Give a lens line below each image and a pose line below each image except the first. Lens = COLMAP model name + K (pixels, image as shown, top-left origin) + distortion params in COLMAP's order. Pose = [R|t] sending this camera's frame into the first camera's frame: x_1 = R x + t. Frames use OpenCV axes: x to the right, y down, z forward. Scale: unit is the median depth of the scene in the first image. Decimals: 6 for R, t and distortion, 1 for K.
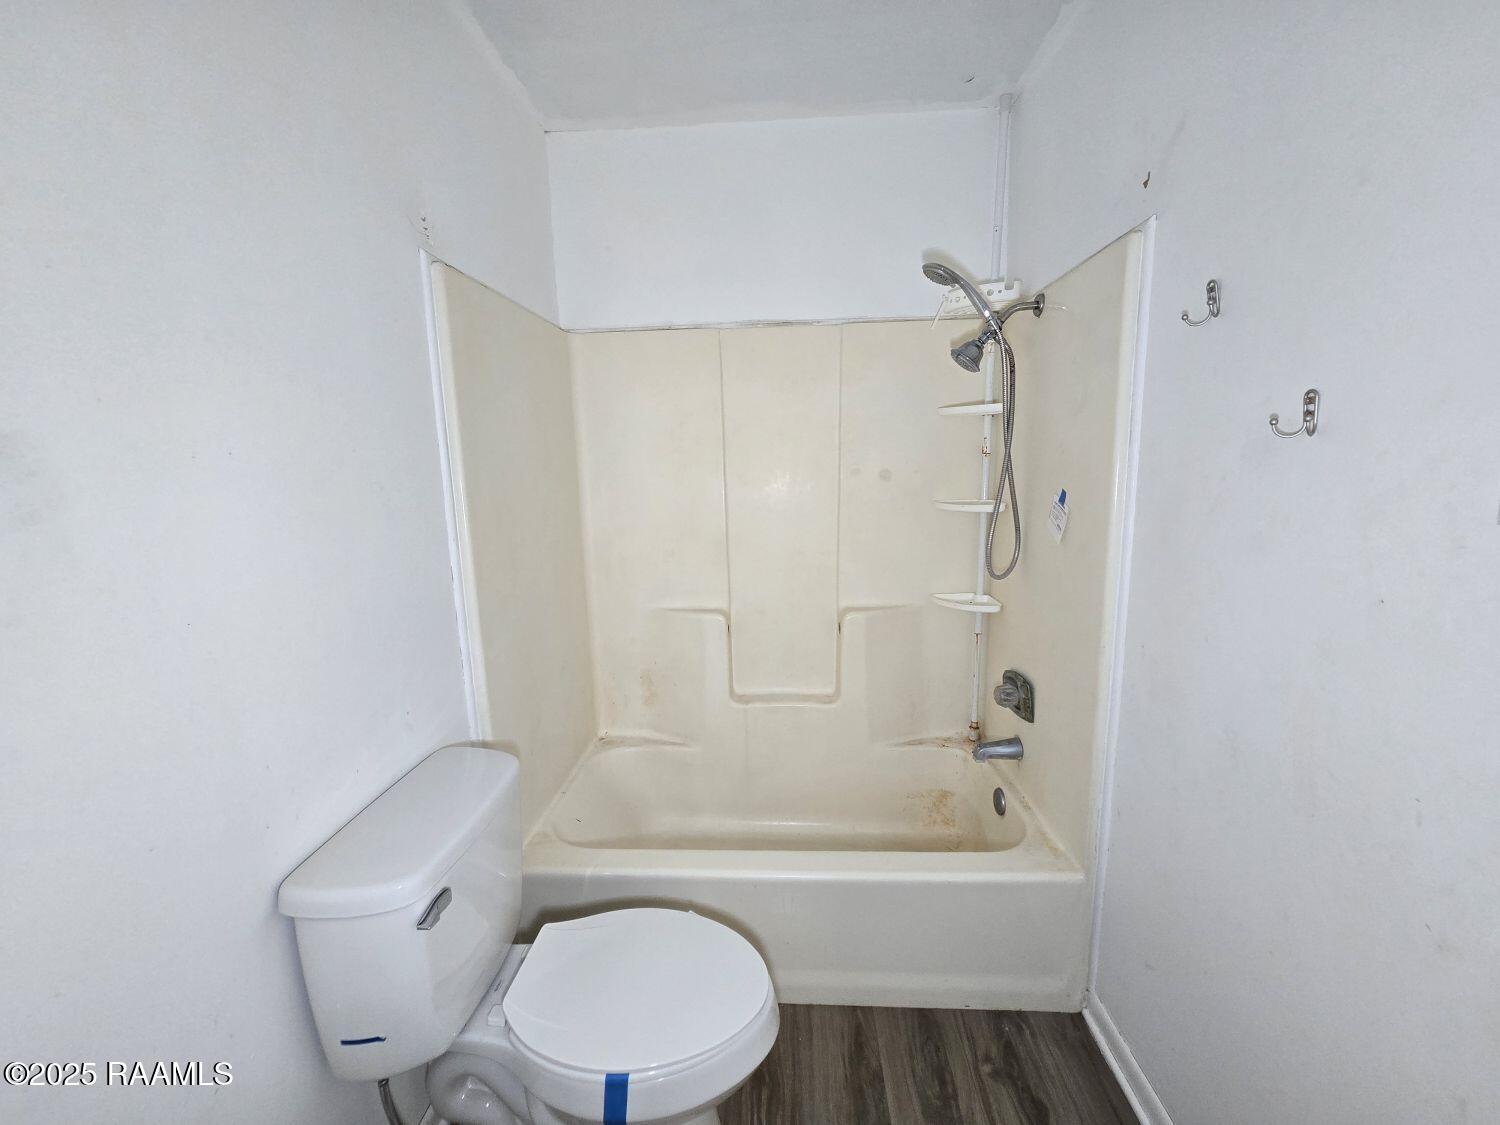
lens RADIAL K [[611.3, 0, 750.4], [0, 611.3, 565.0], [0, 0, 1]] dist [-0.001453, -0.000821]
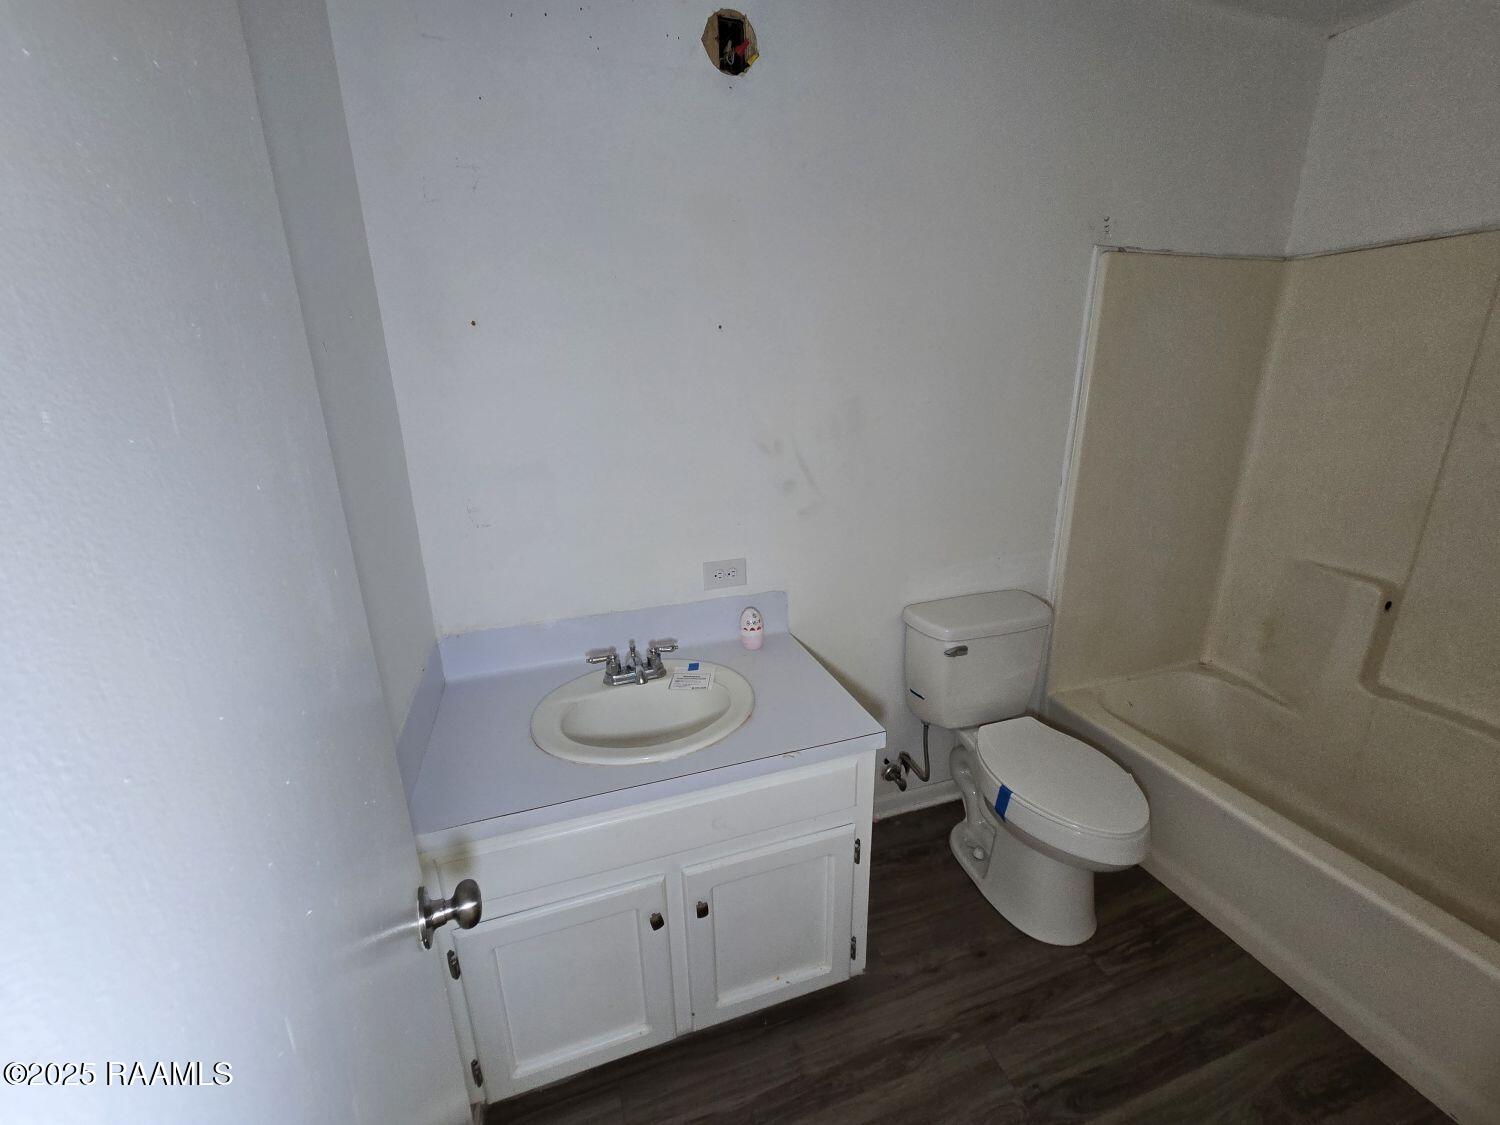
lens RADIAL K [[611.3, 0, 750.4], [0, 611.3, 565.0], [0, 0, 1]] dist [-0.001453, -0.000821]
pose [[0.377231, 0.297553, -0.877017, 0.377105], [-0.143664, 0.954319, 0.261986, -0.047860], [0.914909, 0.027166, 0.402746, -0.164033]]
